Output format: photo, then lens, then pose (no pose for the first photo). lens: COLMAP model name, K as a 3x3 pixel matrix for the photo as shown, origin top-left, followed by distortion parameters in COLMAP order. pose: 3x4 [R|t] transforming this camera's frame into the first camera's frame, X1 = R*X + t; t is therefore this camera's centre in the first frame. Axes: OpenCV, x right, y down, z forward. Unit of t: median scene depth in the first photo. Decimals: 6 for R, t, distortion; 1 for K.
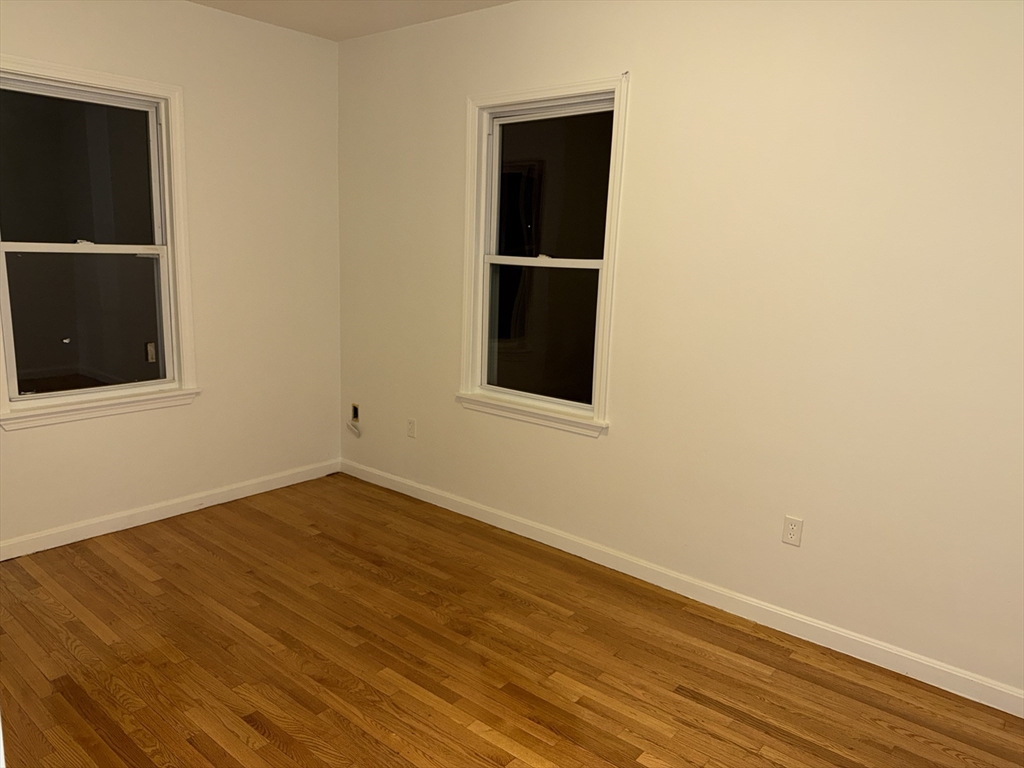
lens RADIAL K [[733.3, 0, 512.0], [0, 733.3, 384.0], [0, 0, 1]] dist [0.151000, -0.213325]
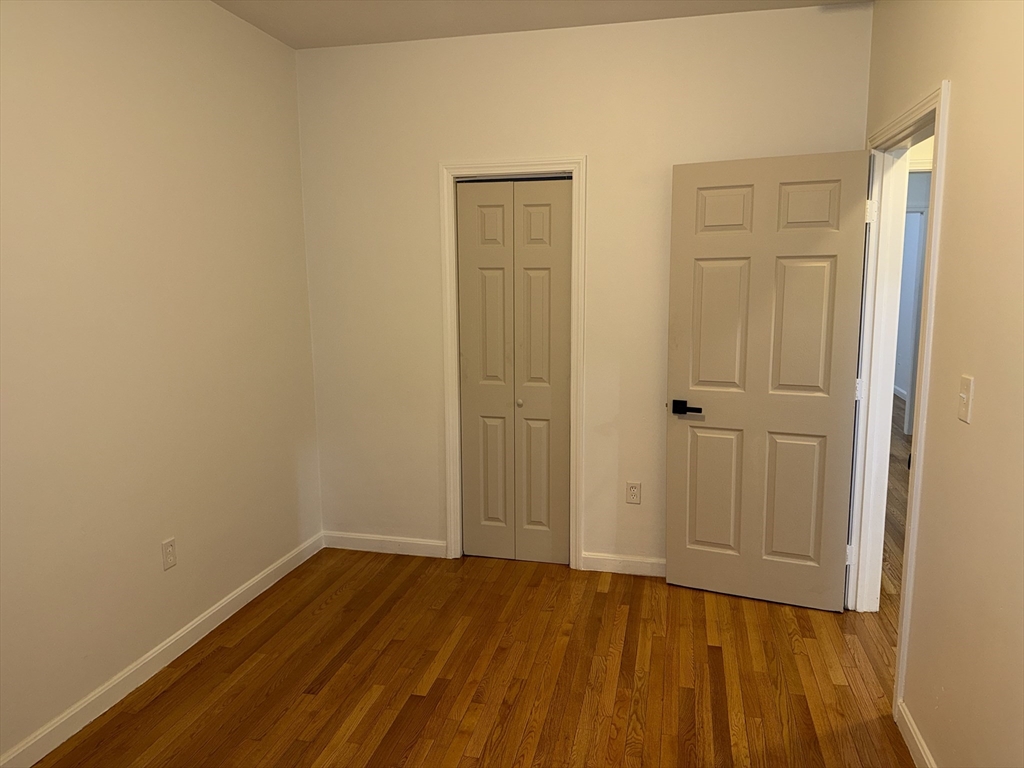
lens RADIAL K [[730.5, 0, 494.4], [0, 730.5, 382.1], [0, 0, 1]] dist [0.076596, -0.063739]
pose [[-0.441833, -0.149498, 0.884553, -0.746303], [0.166168, 0.955316, 0.244459, -0.214708], [-0.881574, 0.254995, -0.397248, 1.098215]]
